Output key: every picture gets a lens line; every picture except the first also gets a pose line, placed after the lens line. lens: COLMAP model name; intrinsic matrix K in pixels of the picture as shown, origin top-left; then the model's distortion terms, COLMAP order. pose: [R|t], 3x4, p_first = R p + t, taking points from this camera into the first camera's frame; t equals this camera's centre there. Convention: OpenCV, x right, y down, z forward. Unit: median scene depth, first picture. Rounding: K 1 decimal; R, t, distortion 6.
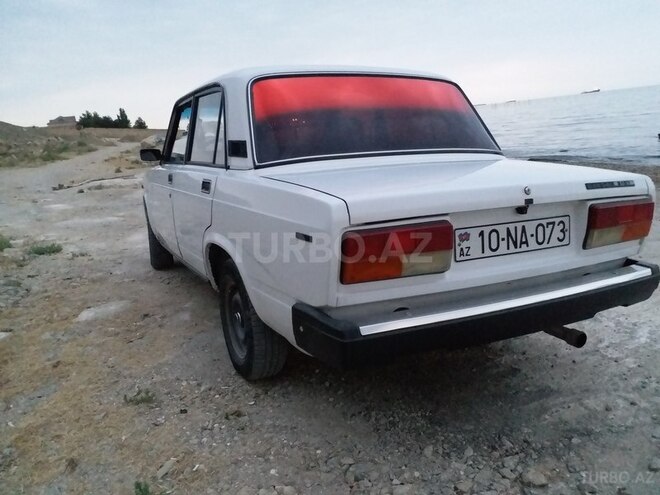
lens RADIAL K [[507.9, 0, 330.0], [0, 507.9, 247.5], [0, 0, 1]] dist [-0.007307, -0.007064]
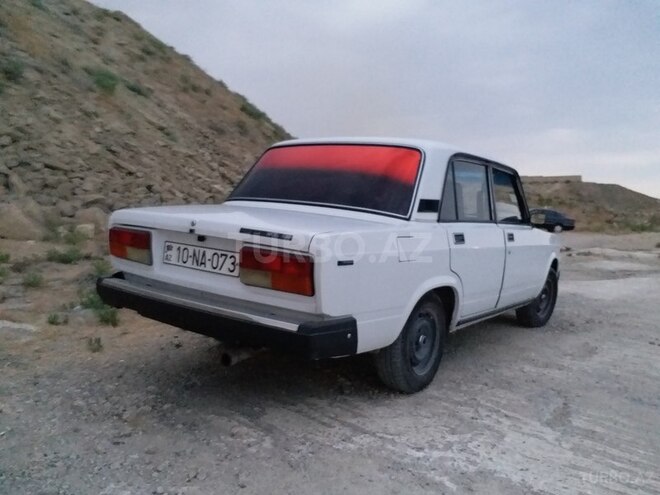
lens RADIAL K [[515.3, 0, 330.0], [0, 515.3, 247.5], [0, 0, 1]] dist [0.067745, -0.067838]
pose [[0.518406, 0.146914, -0.842420, 1.689037], [-0.261242, 0.965244, 0.007571, -0.147351], [0.814253, 0.216151, 0.538769, 0.518505]]
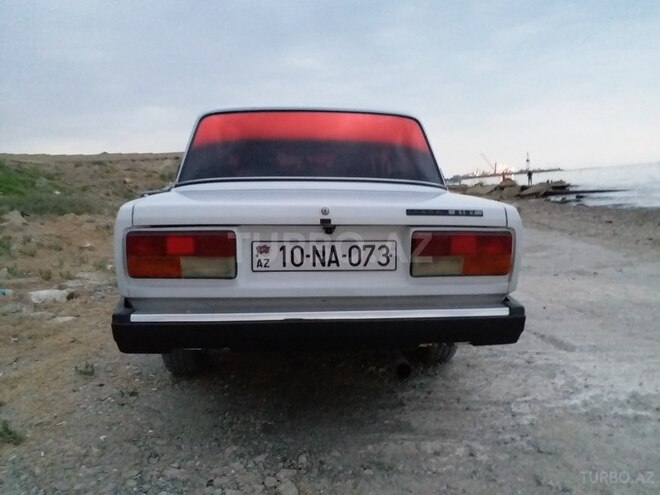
lens RADIAL K [[522.8, 0, 386.8], [0, 522.8, 246.6], [0, 0, 1]] dist [0.058920, -0.074370]
pose [[0.936244, 0.069253, -0.344459, 0.842573], [-0.102661, 0.991519, -0.079689, 0.033200], [0.336019, 0.109970, 0.935413, 0.027553]]
